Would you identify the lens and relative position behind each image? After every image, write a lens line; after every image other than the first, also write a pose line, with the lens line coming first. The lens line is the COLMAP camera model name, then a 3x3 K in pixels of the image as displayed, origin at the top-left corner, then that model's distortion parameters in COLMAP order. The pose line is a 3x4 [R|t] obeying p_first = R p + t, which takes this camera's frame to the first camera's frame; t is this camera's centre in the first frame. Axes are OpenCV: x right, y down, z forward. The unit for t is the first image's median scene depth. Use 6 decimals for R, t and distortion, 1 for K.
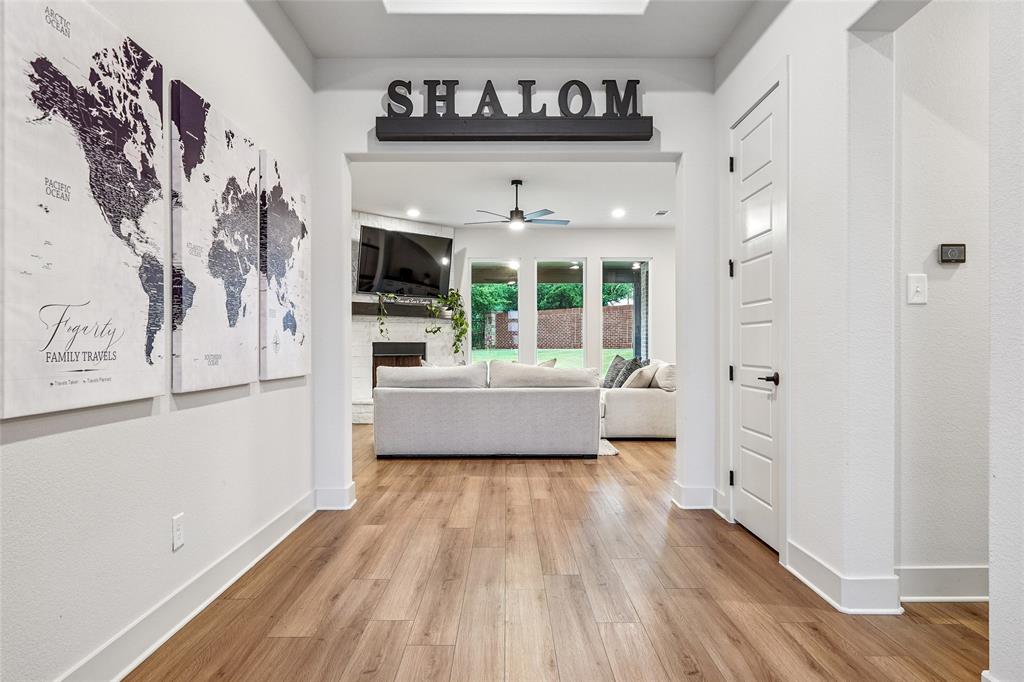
lens RADIAL K [[642.6, 0, 509.7], [0, 642.6, 345.6], [0, 0, 1]] dist [0.000691, 0.000840]
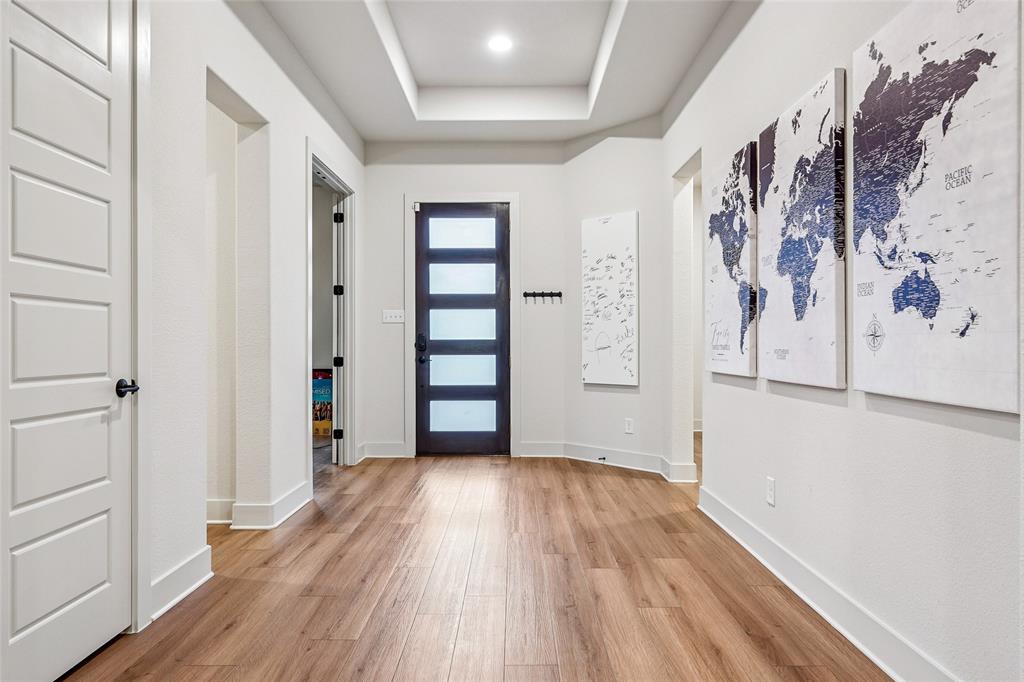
lens RADIAL K [[642.6, 0, 509.7], [0, 642.6, 345.6], [0, 0, 1]] dist [0.000691, 0.000840]
pose [[-0.999930, 0.002825, 0.011475, -0.006976], [0.002825, 0.999996, -0.000024, 0.001854], [-0.011475, 0.000009, -0.999934, 0.569370]]
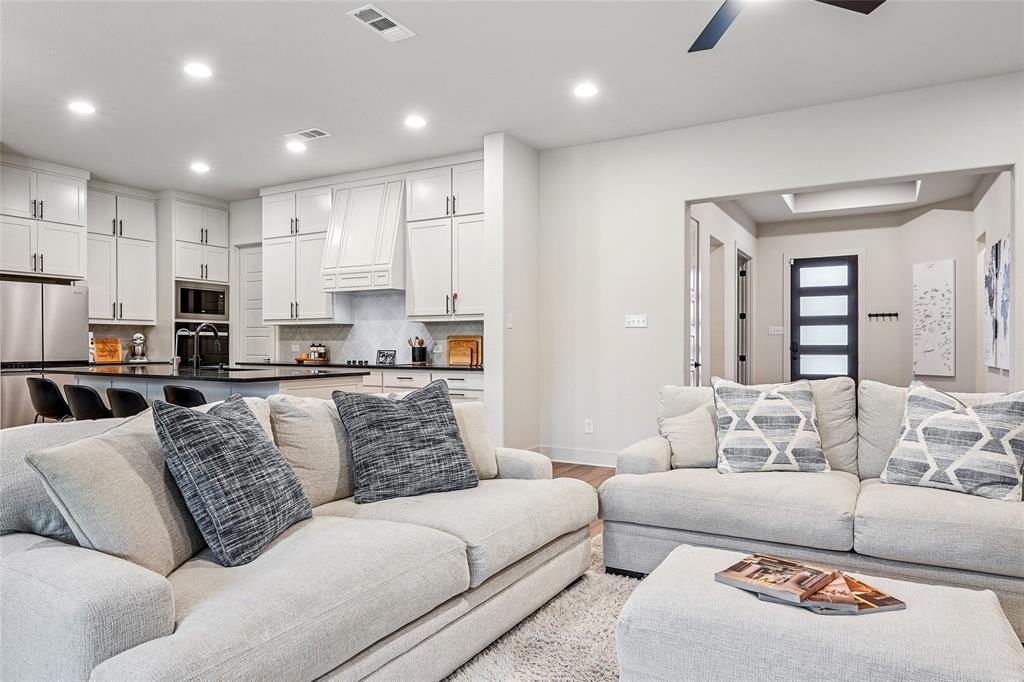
lens RADIAL K [[642.6, 0, 509.7], [0, 642.6, 345.6], [0, 0, 1]] dist [0.000691, 0.000840]
pose [[-0.864066, 0.001662, 0.503375, -0.037591], [0.000817, 0.999998, -0.001901, -0.002628], [-0.503378, -0.001231, -0.864066, 1.098022]]
